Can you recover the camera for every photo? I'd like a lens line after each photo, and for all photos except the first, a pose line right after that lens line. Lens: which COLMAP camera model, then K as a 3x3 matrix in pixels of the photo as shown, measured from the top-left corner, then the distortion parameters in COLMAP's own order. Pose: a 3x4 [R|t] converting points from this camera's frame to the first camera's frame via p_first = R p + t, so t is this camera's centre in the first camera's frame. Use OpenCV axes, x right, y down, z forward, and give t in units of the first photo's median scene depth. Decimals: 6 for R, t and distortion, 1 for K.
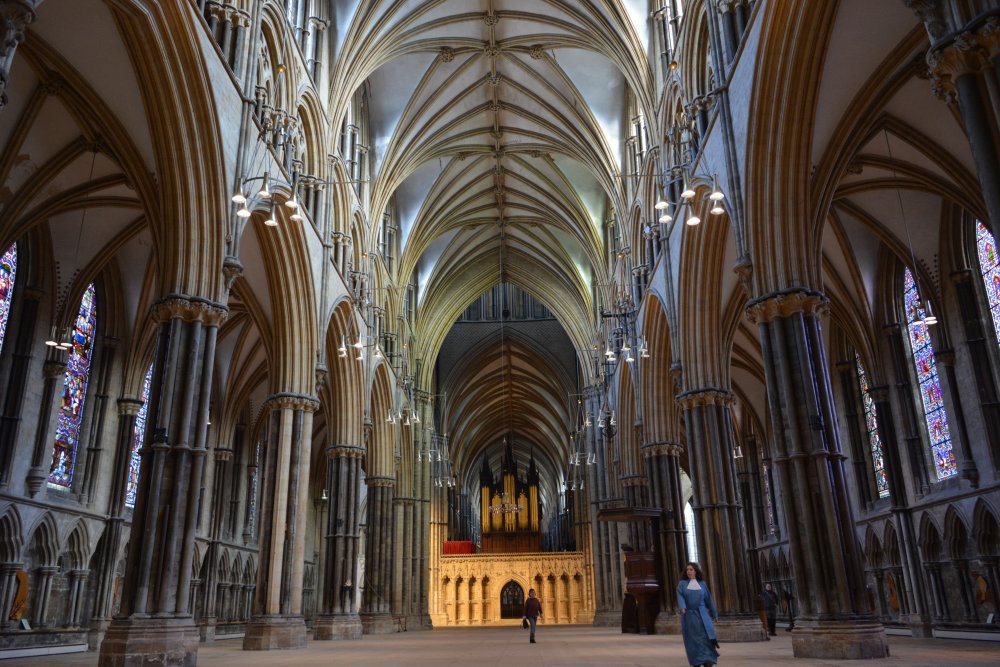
lens RADIAL K [[781.7, 0, 501.9], [0, 781.7, 333.0], [0, 0, 1]] dist [-0.014561, 0.006754]
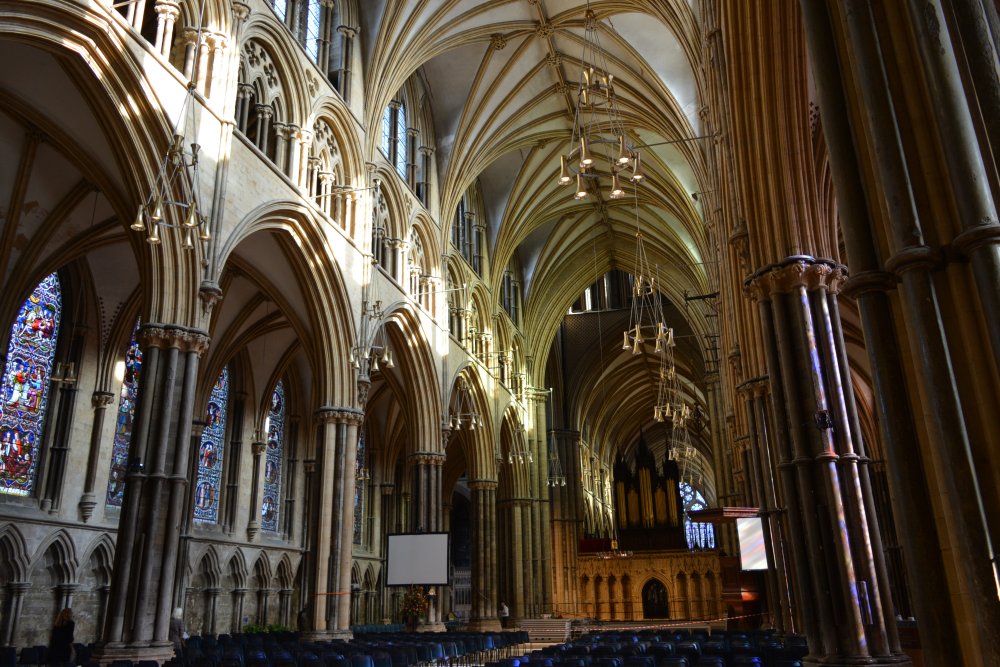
lens RADIAL K [[781.7, 0, 498.4], [0, 781.7, 333.6], [0, 0, 1]] dist [-0.014561, 0.006754]
pose [[0.970987, -0.076592, -0.226533, 0.133541], [0.079508, 0.996827, 0.003762, -0.002604], [0.225527, -0.021664, 0.973996, 0.063556]]
